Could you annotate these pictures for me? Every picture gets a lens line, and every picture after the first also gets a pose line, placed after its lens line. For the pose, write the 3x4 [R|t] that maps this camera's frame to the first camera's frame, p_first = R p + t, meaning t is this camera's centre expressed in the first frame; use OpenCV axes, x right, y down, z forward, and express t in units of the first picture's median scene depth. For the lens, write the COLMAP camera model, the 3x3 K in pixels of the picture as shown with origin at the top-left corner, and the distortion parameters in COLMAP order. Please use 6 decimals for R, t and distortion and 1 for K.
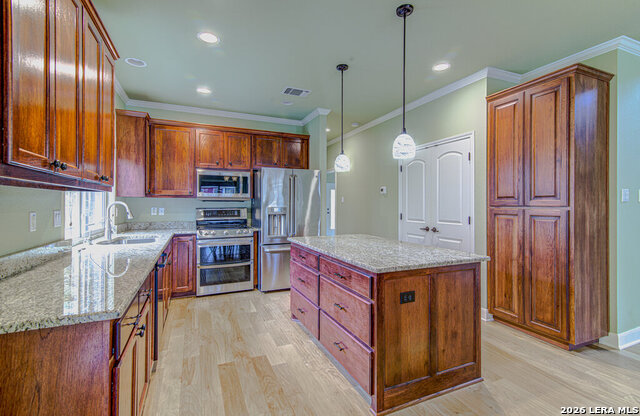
lens RADIAL K [[287.3, 0, 321.1], [0, 287.3, 204.5], [0, 0, 1]] dist [0.012645, -0.000228]
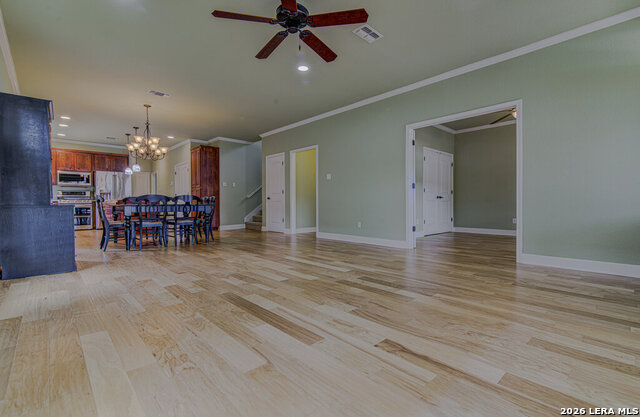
lens RADIAL K [[287.3, 0, 321.1], [0, 287.3, 205.0], [0, 0, 1]] dist [0.012645, -0.000228]
pose [[0.939751, -0.012165, 0.341643, 0.609900], [0.010288, 0.999920, 0.007306, 0.121244], [-0.341705, -0.003351, 0.939801, -1.548826]]
